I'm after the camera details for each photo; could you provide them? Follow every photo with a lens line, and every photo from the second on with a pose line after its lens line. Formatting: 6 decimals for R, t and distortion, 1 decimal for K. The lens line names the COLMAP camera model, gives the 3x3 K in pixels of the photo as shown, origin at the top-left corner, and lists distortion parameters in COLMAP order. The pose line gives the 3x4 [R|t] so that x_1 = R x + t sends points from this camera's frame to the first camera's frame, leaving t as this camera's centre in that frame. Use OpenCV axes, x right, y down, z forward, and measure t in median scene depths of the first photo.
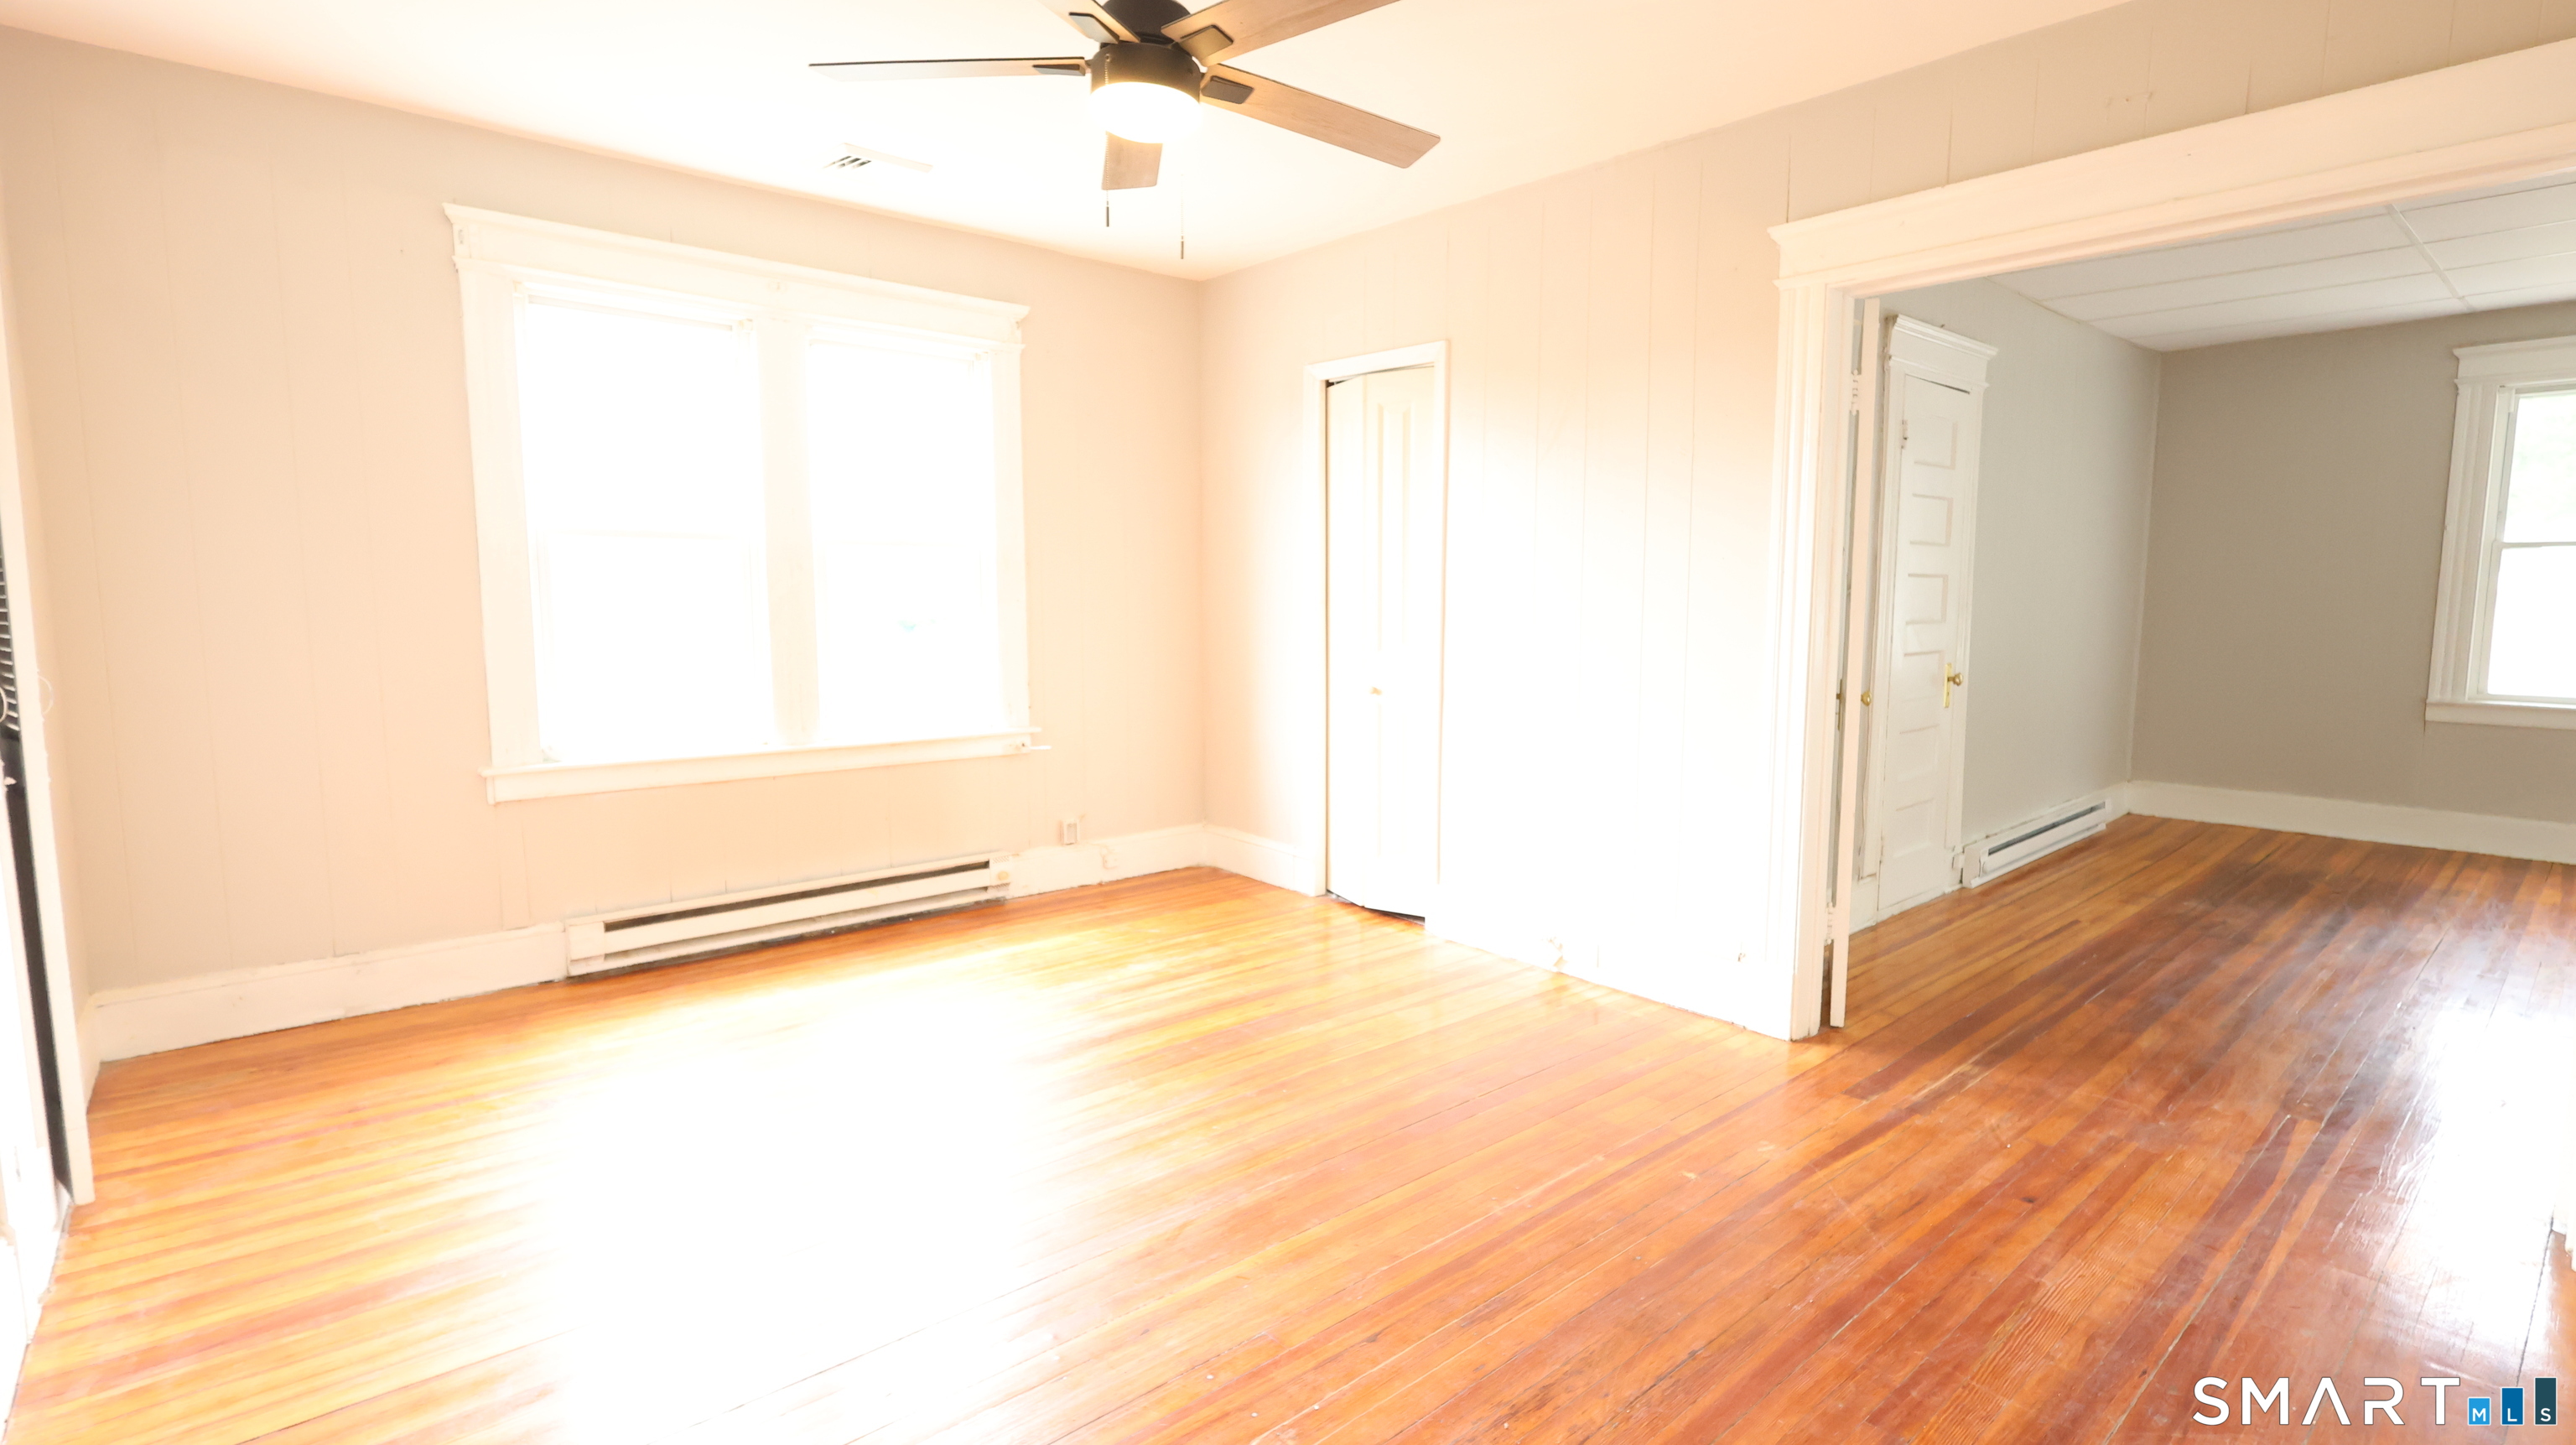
lens RADIAL K [[1207.4, 0, 1275.0], [0, 1207.4, 723.4], [0, 0, 1]] dist [-0.004590, -0.000150]
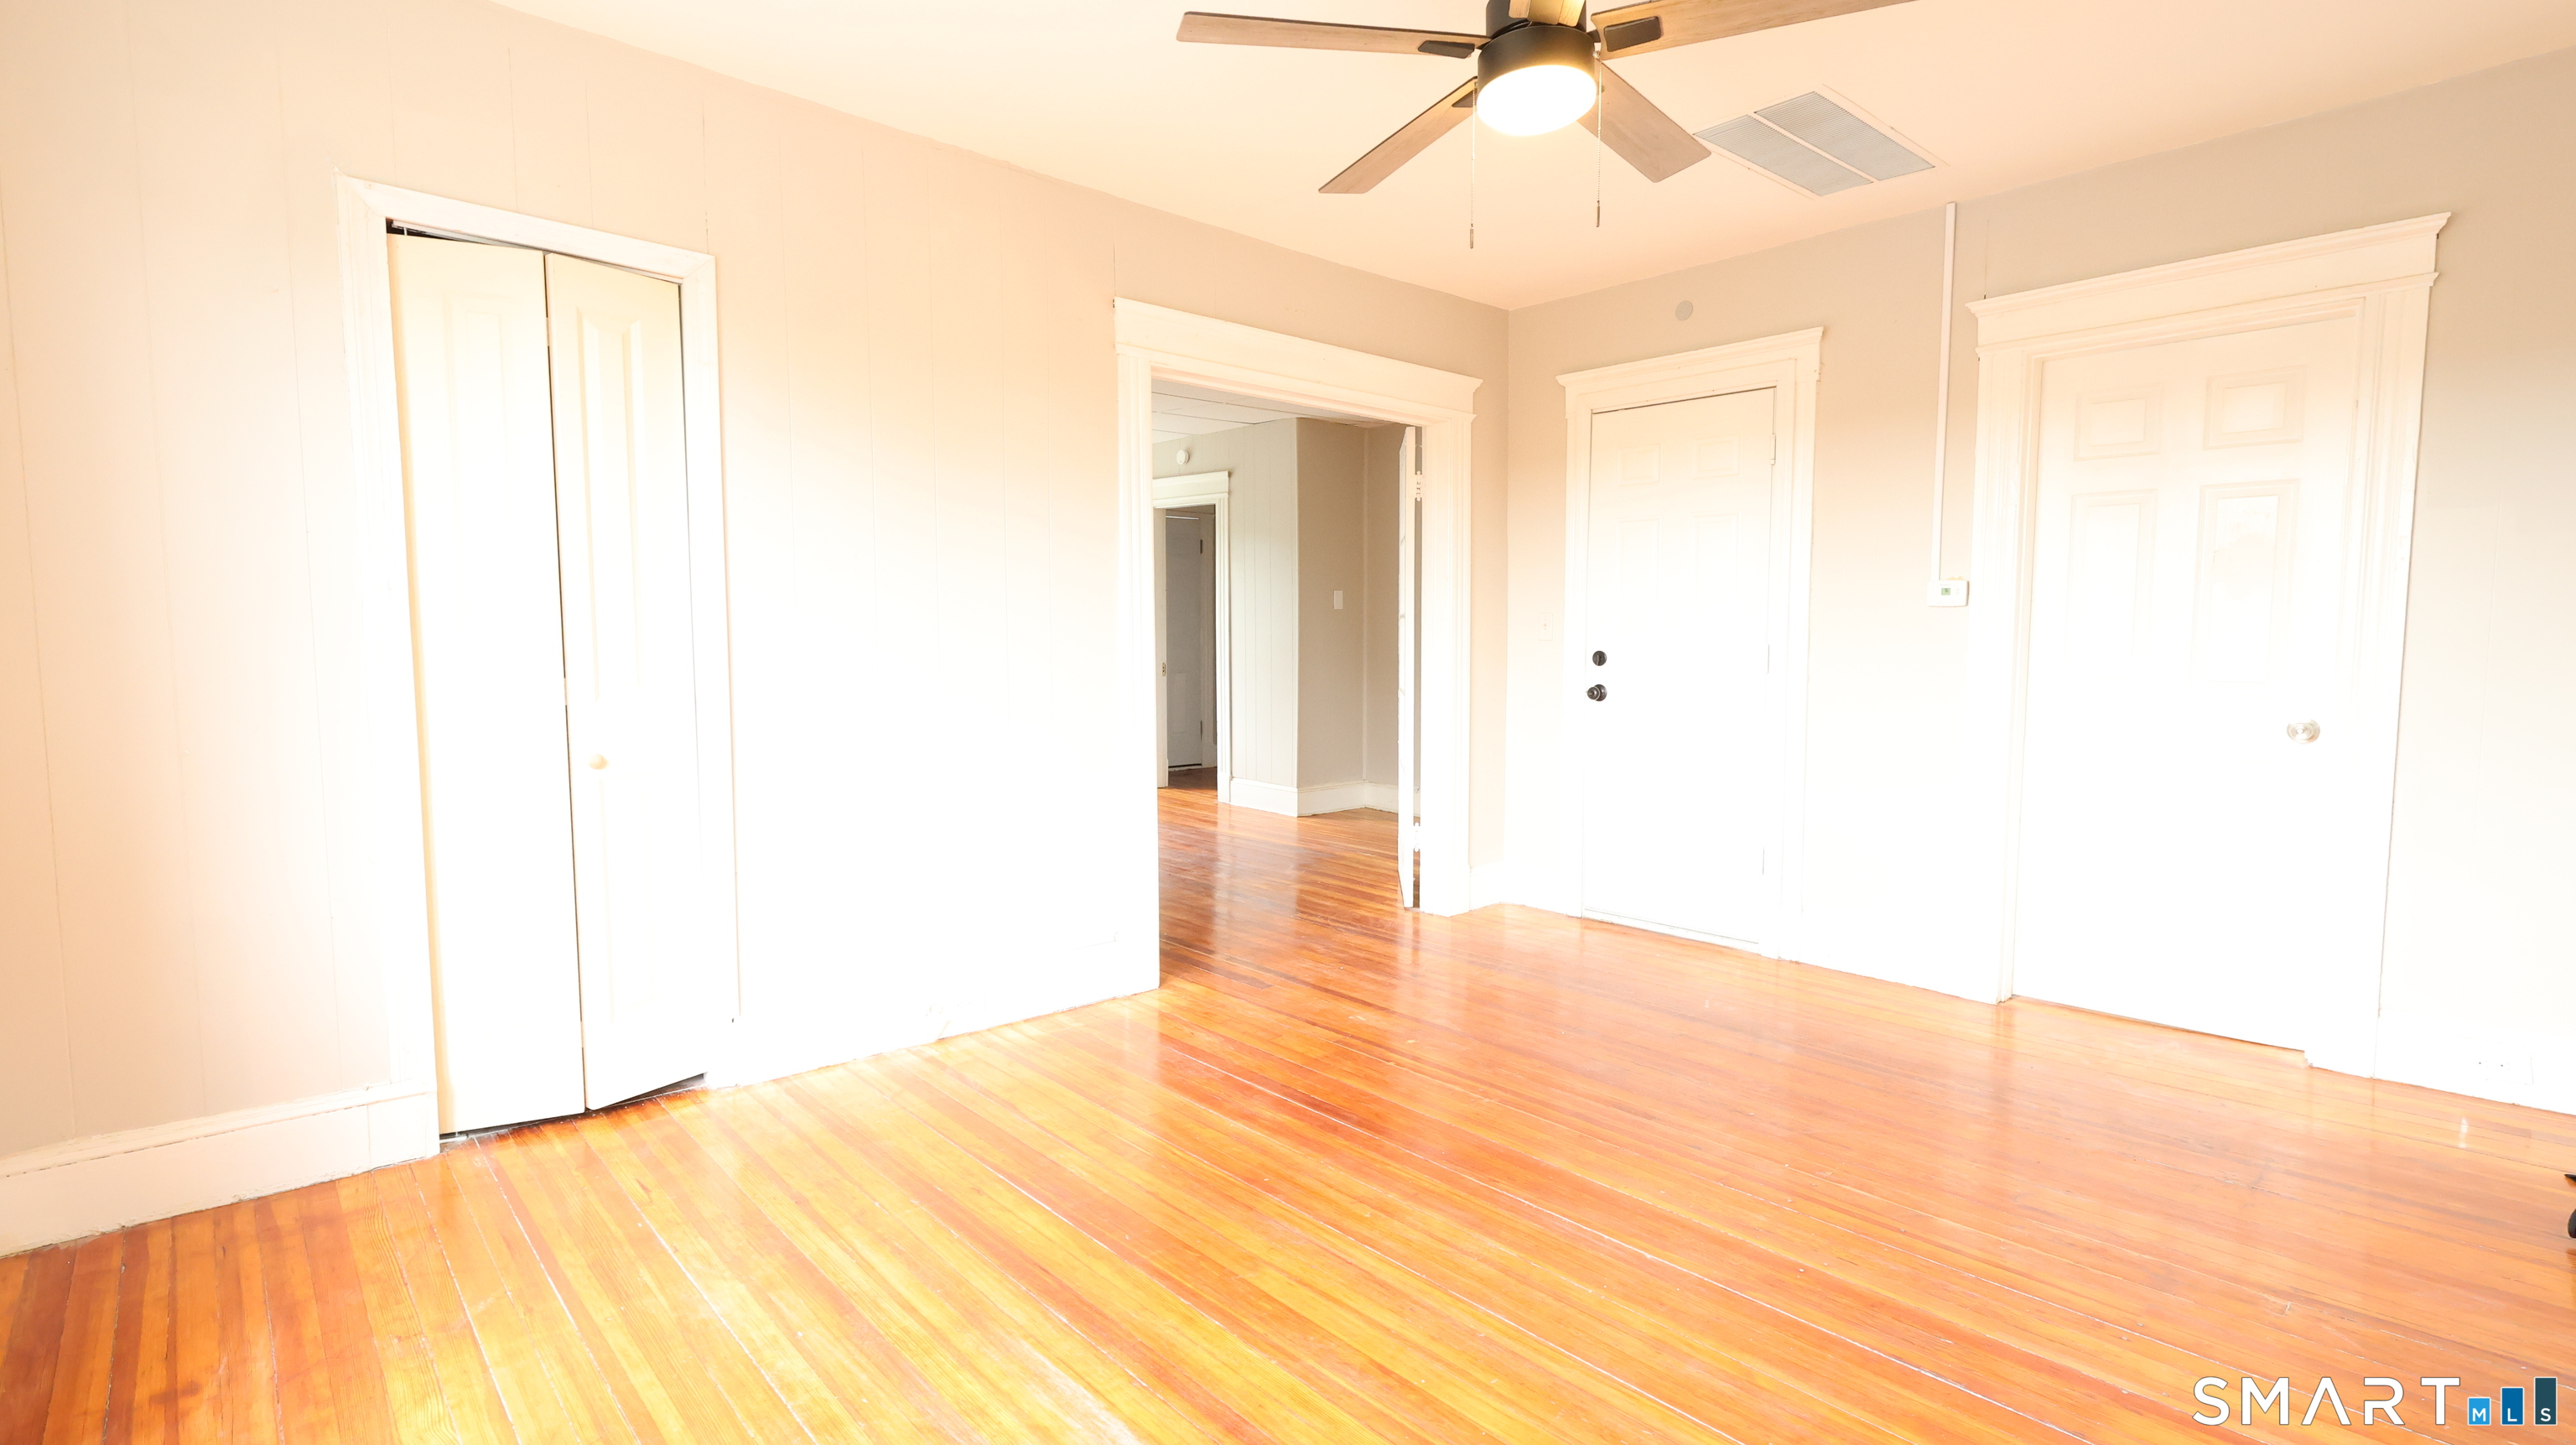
lens RADIAL K [[1207.4, 0, 1274.3], [0, 1207.4, 714.4], [0, 0, 1]] dist [-0.004590, -0.000150]
pose [[-0.017295, -0.071134, 0.997317, -0.645703], [0.117888, 0.990363, 0.072682, -0.064403], [-0.992876, 0.118828, -0.008742, 0.765431]]
